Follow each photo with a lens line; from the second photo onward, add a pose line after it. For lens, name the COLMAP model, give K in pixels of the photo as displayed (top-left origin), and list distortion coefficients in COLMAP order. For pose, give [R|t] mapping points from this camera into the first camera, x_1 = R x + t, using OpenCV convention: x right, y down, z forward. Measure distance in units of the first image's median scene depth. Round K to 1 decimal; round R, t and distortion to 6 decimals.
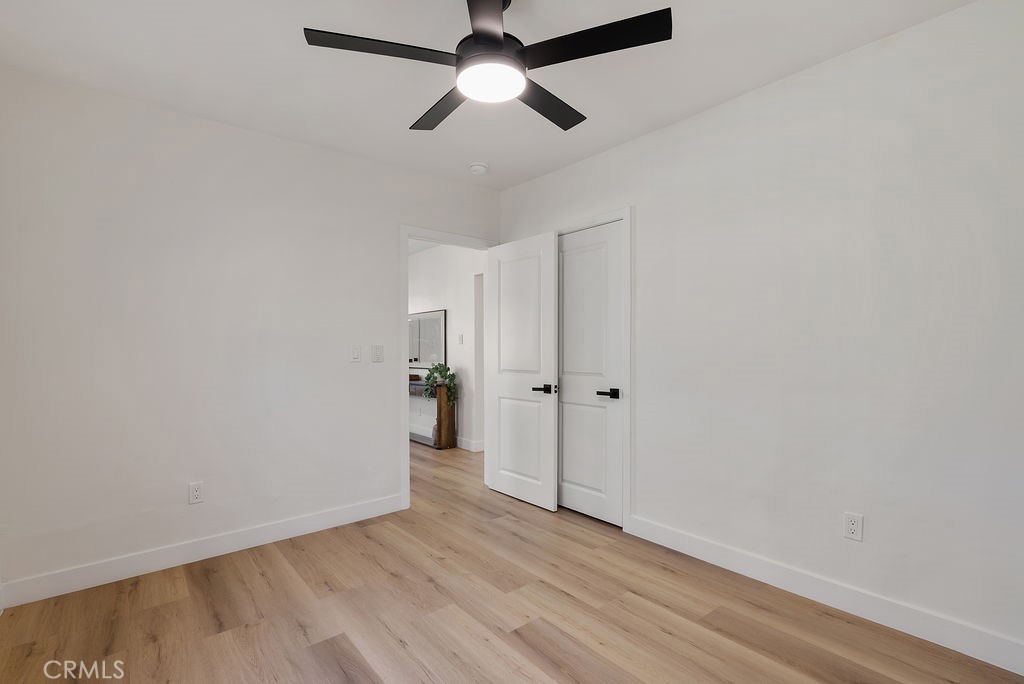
lens RADIAL K [[473.3, 0, 511.4], [0, 473.3, 348.2], [0, 0, 1]] dist [-0.000558, -0.000046]
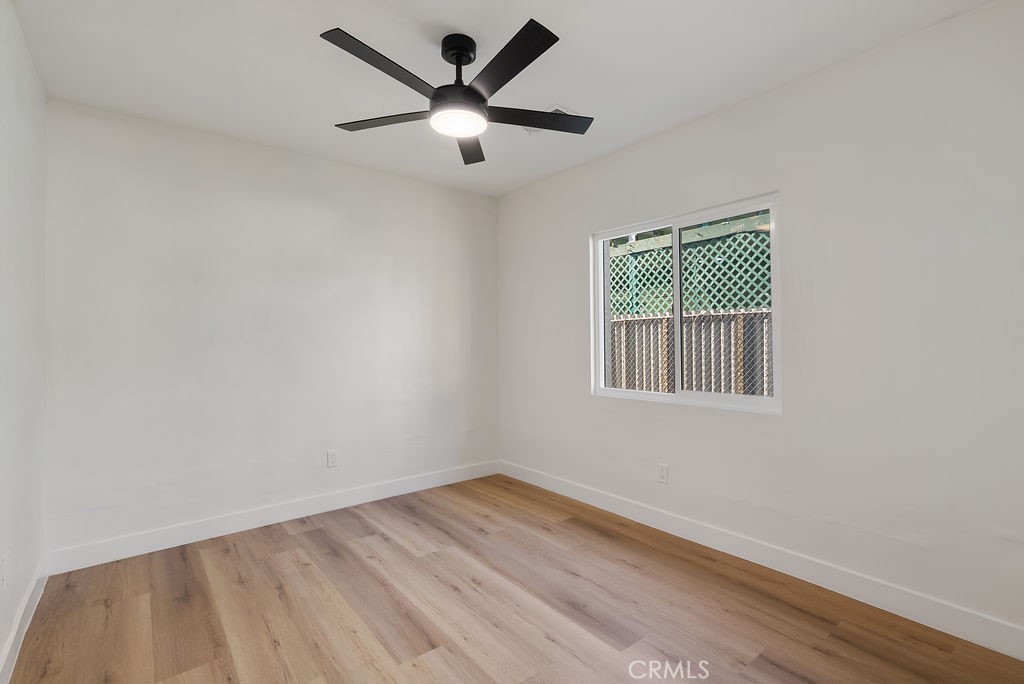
lens RADIAL K [[473.3, 0, 511.4], [0, 473.3, 348.2], [0, 0, 1]] dist [-0.000558, -0.000046]
pose [[-0.999817, 0.010398, 0.016027, -0.165633], [0.010723, 0.999736, 0.020334, -0.007489], [-0.015811, 0.020502, -0.999665, 1.931718]]
